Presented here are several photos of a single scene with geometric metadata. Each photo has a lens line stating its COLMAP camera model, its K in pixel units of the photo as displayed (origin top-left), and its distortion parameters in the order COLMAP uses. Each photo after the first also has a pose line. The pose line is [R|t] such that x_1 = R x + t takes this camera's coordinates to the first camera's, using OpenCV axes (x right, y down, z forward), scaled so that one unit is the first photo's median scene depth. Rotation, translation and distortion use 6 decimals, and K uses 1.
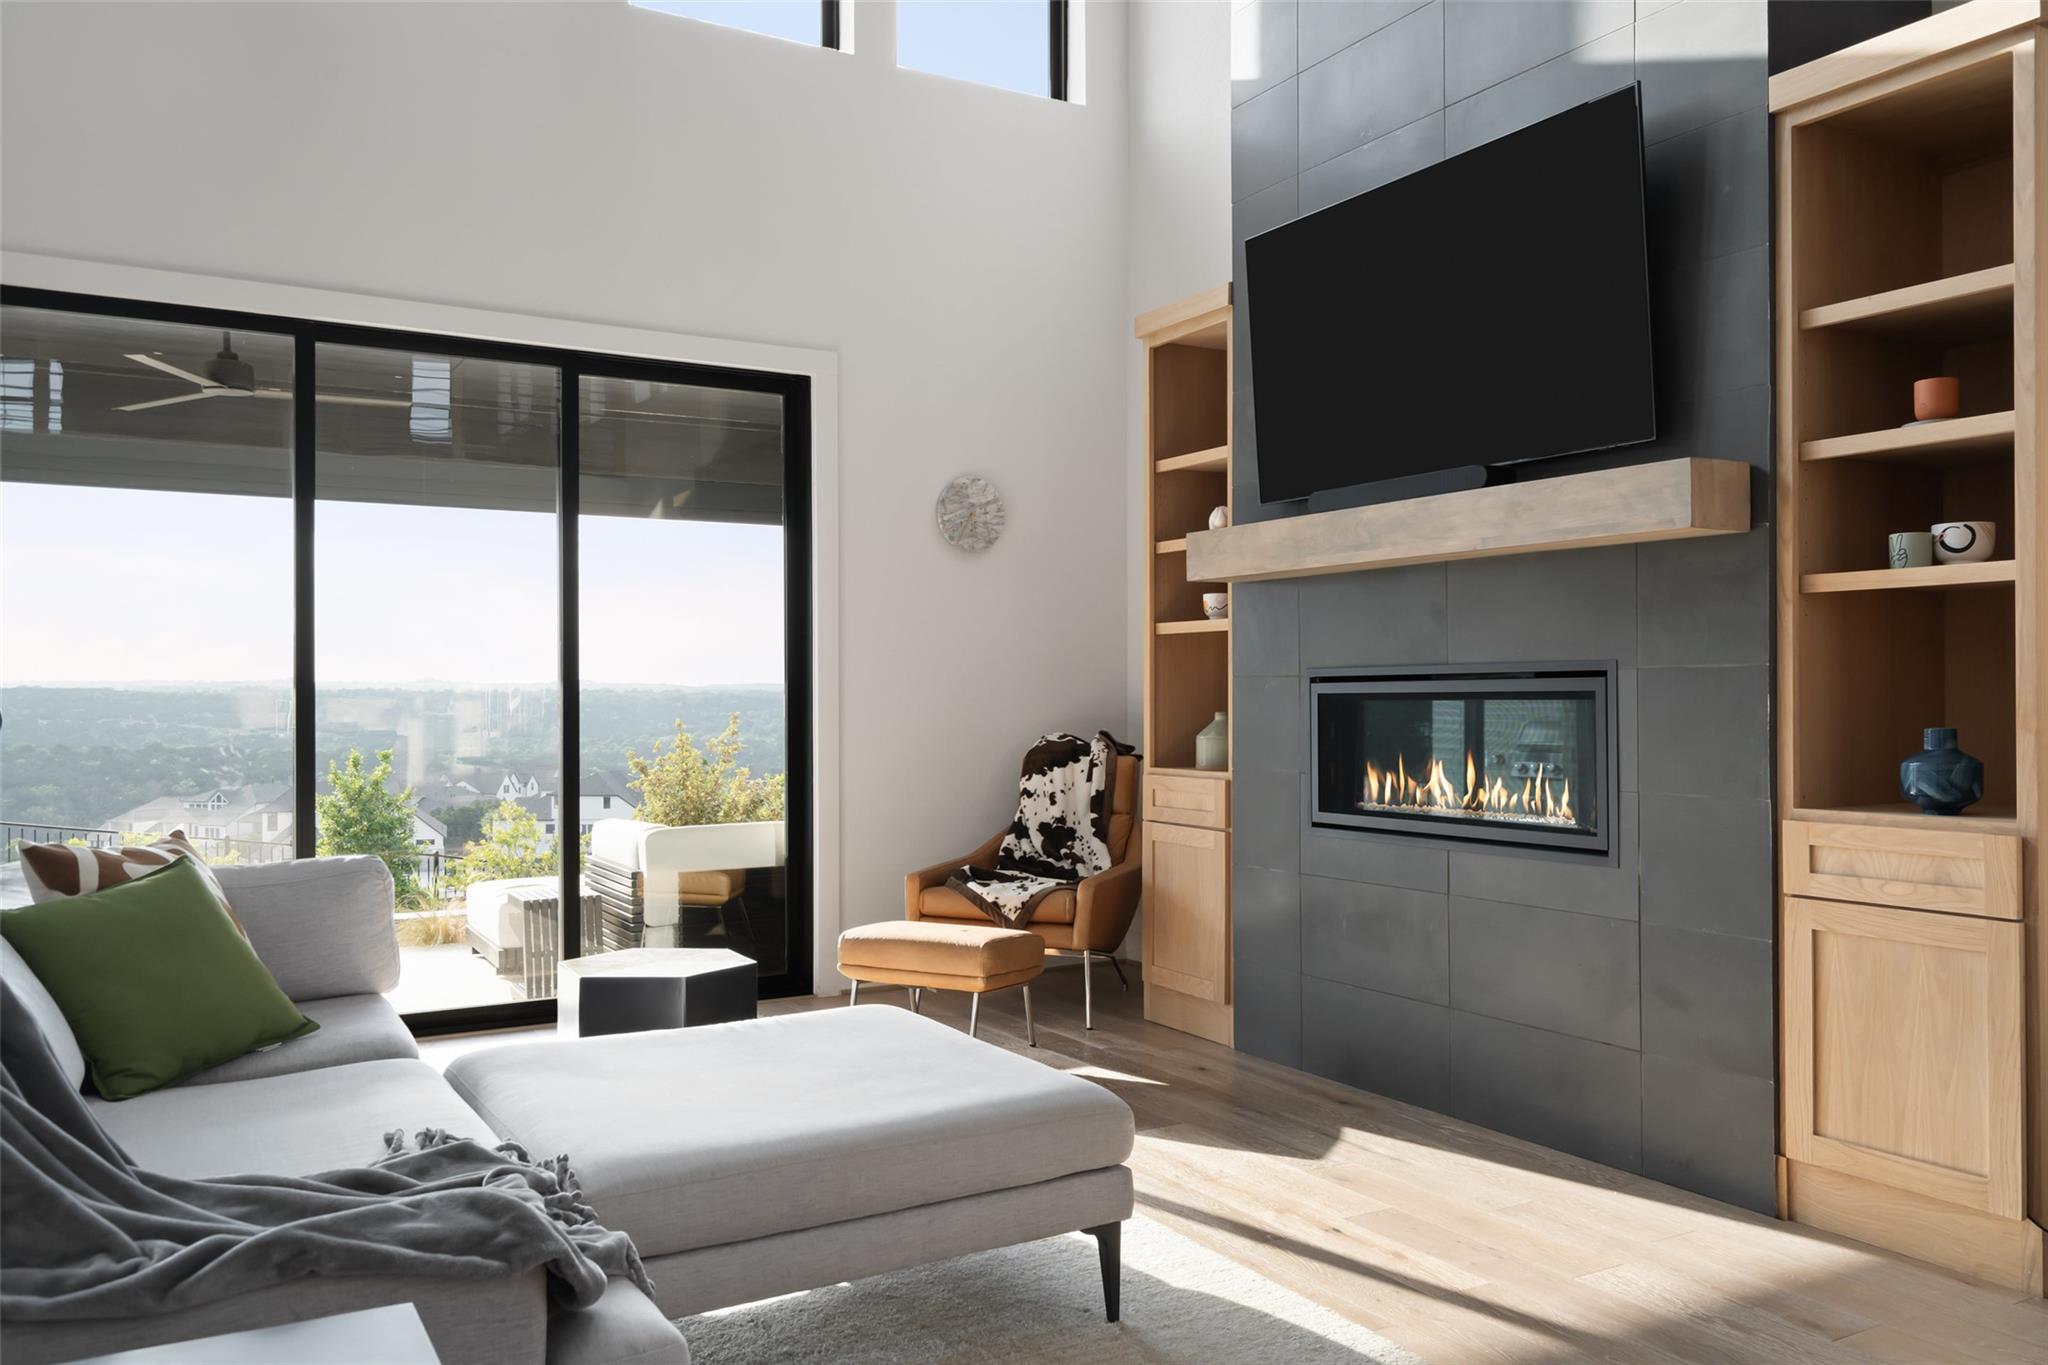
lens RADIAL K [[1547.7, 0, 1023.0], [0, 1547.7, 672.1], [0, 0, 1]] dist [0.000190, 0.004974]
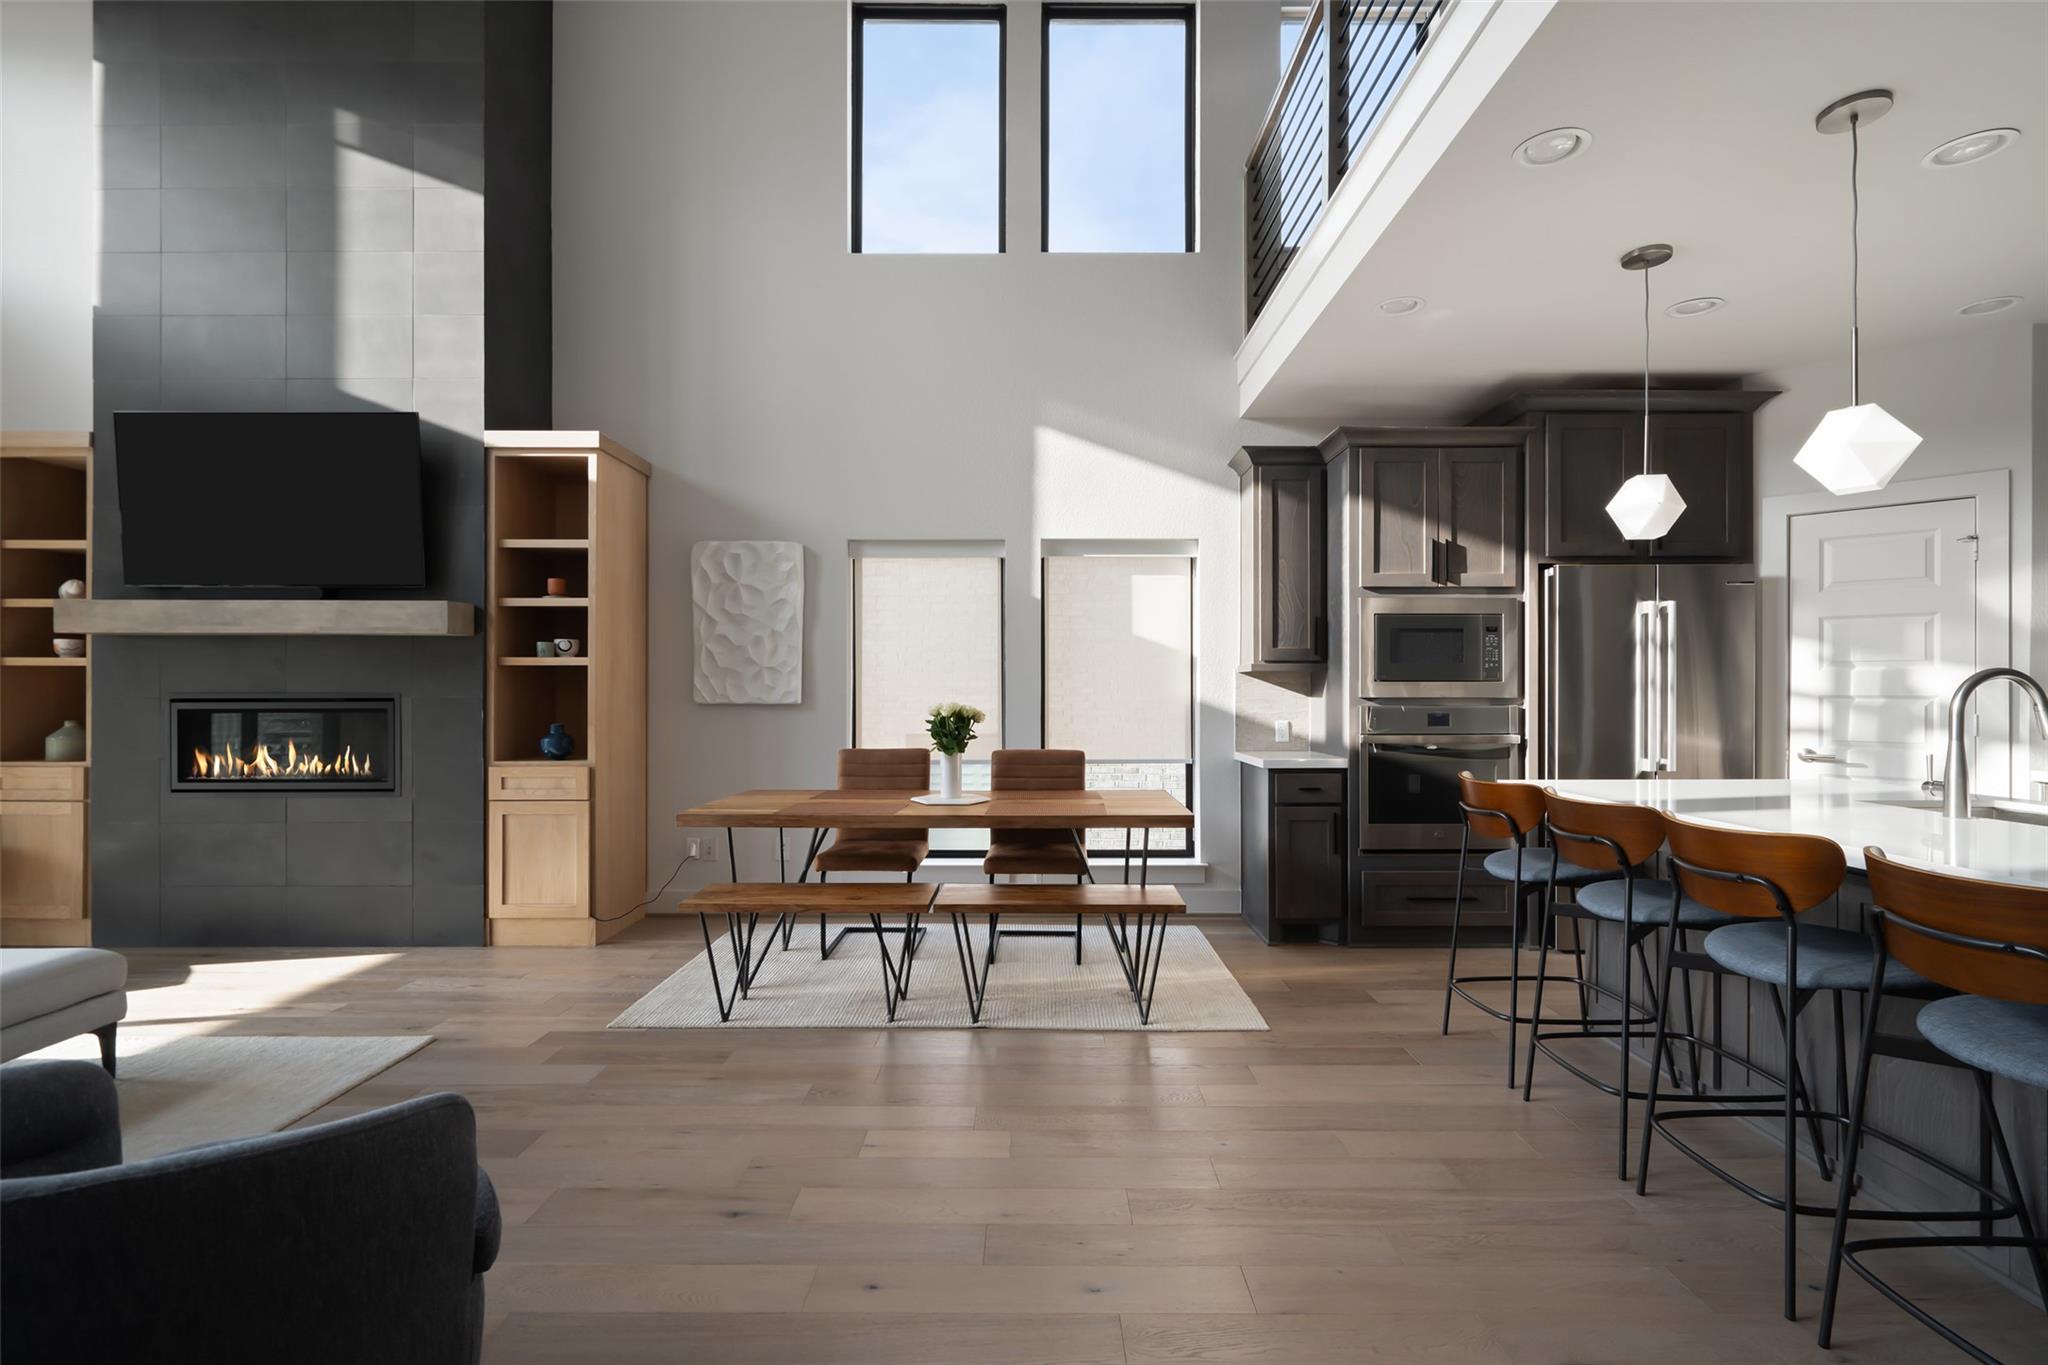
lens RADIAL K [[921.0, 0, 1022.9], [0, 921.0, 704.7], [0, 0, 1]] dist [-0.001255, -0.000109]
pose [[0.503079, -0.003426, 0.864234, -0.175757], [-0.015930, 0.999785, 0.013236, -0.015750], [-0.864094, -0.020426, 0.502917, -0.215689]]
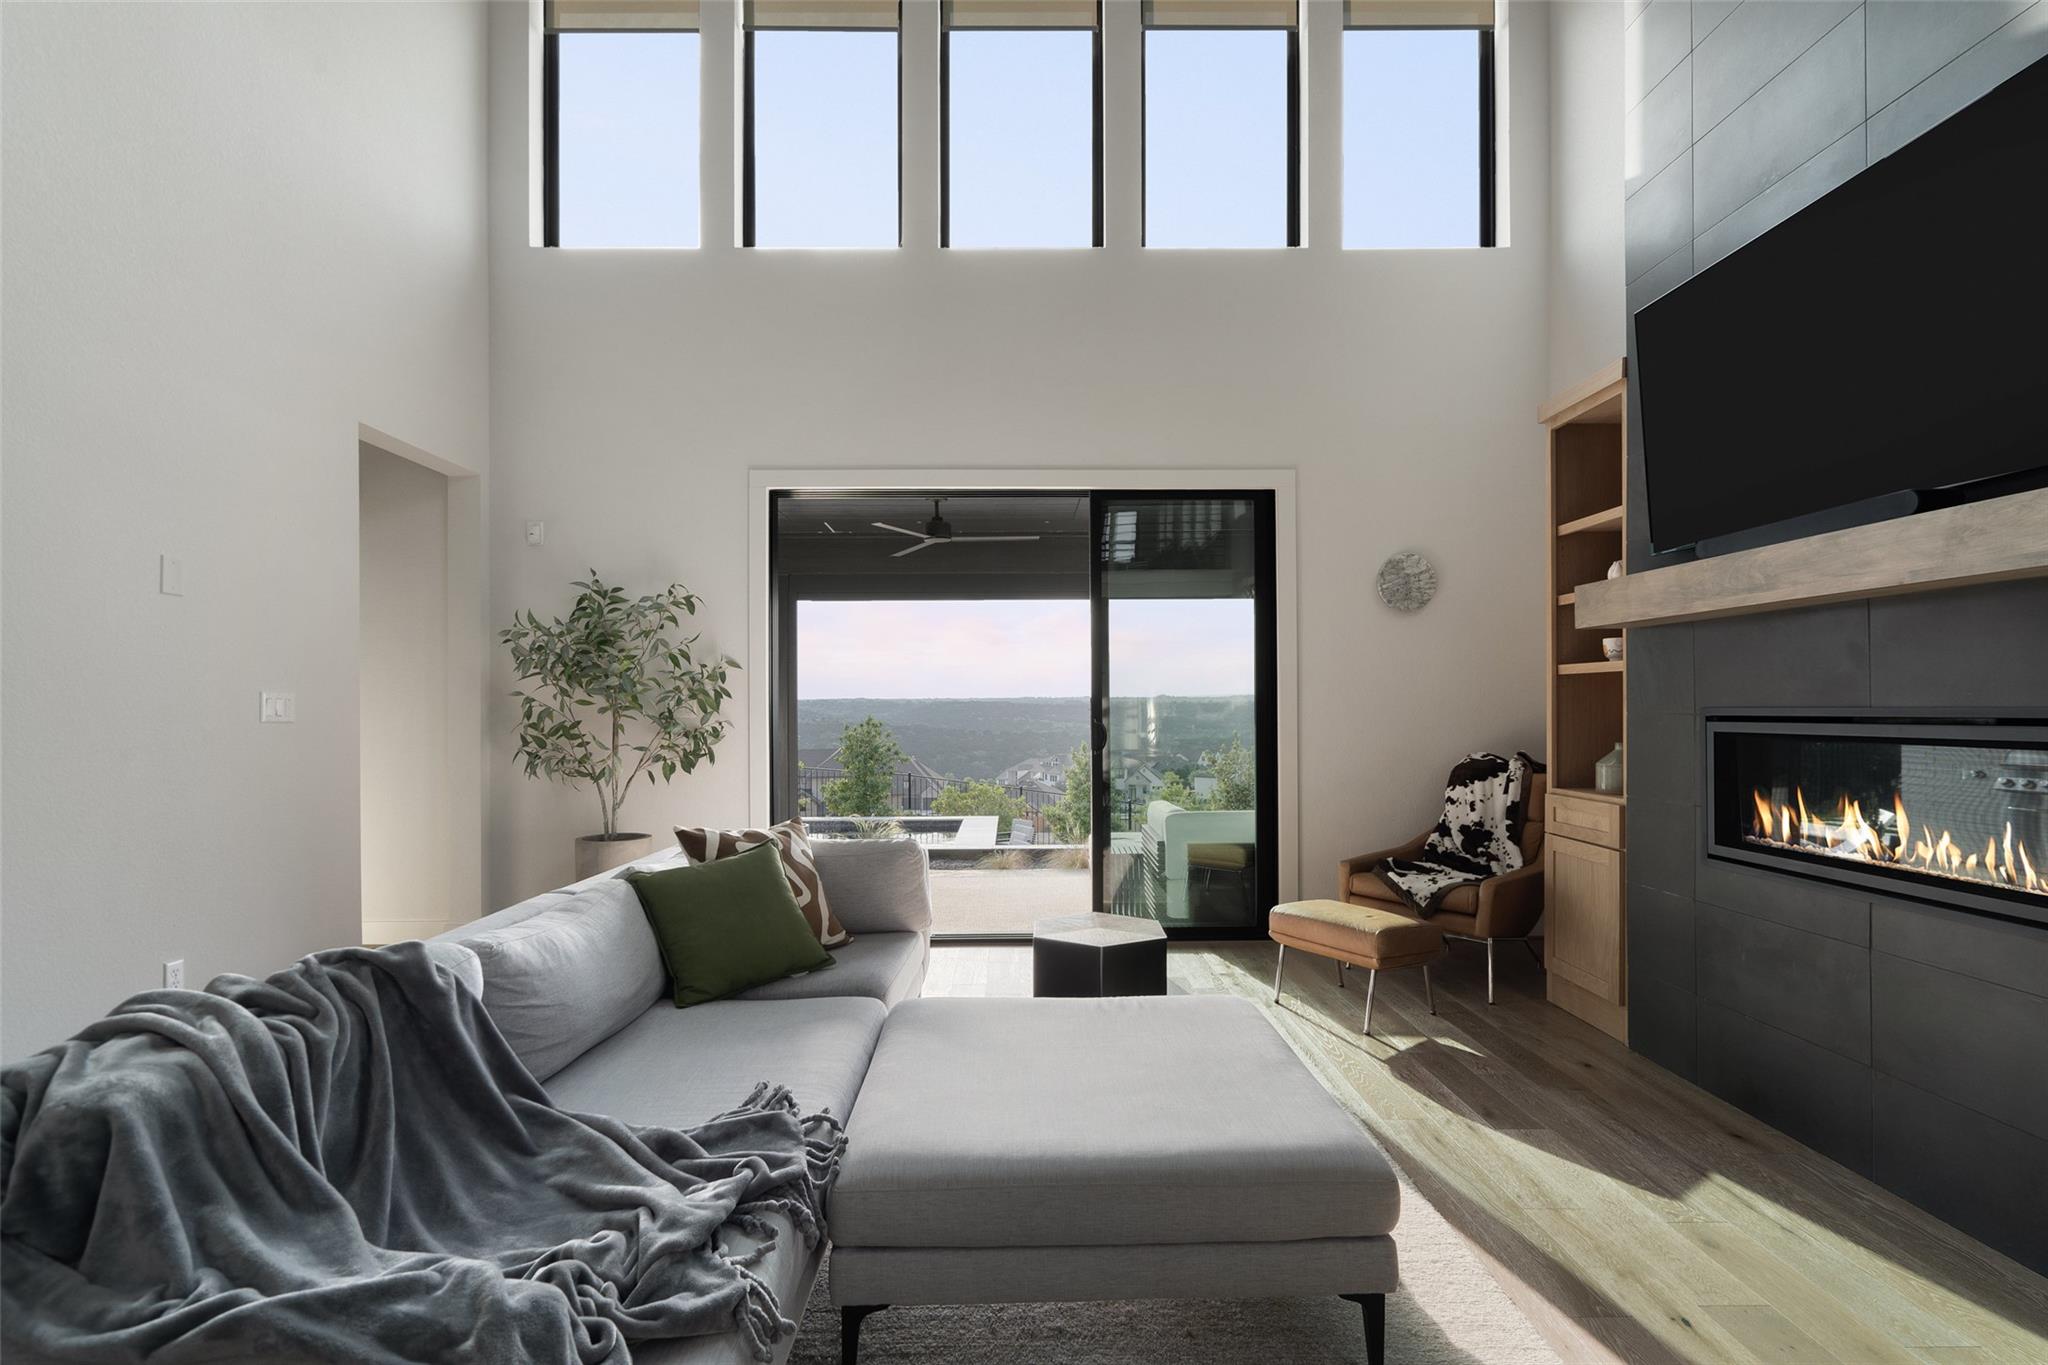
lens RADIAL K [[921.0, 0, 1022.9], [0, 921.0, 704.7], [0, 0, 1]] dist [-0.001255, -0.000109]
pose [[0.869735, -0.002517, -0.493513, 0.083273], [0.010089, 0.999869, 0.012681, -0.015489], [0.493417, -0.016008, 0.869646, 0.208893]]
